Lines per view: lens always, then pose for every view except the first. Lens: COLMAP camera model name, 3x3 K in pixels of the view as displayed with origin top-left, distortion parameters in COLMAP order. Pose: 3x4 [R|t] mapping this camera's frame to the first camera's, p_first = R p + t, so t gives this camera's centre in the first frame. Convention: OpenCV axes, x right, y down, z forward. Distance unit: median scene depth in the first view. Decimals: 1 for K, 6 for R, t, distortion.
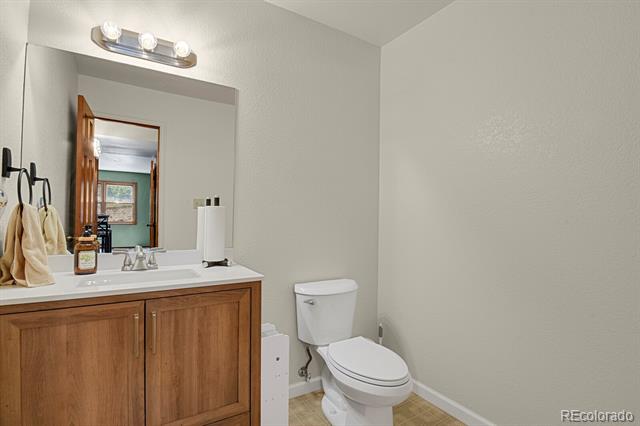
lens RADIAL K [[309.1, 0, 318.1], [0, 309.1, 213.3], [0, 0, 1]] dist [-0.031059, -0.000059]
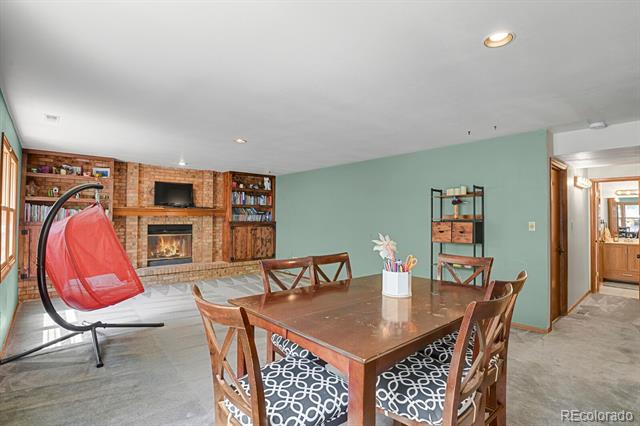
lens RADIAL K [[309.1, 0, 318.1], [0, 309.1, 213.3], [0, 0, 1]] dist [-0.031059, -0.000059]
pose [[0.153750, -0.025845, -0.987772, 0.494922], [0.002174, 0.999664, -0.025818, -0.025829], [0.988107, 0.001822, 0.153754, -0.676647]]
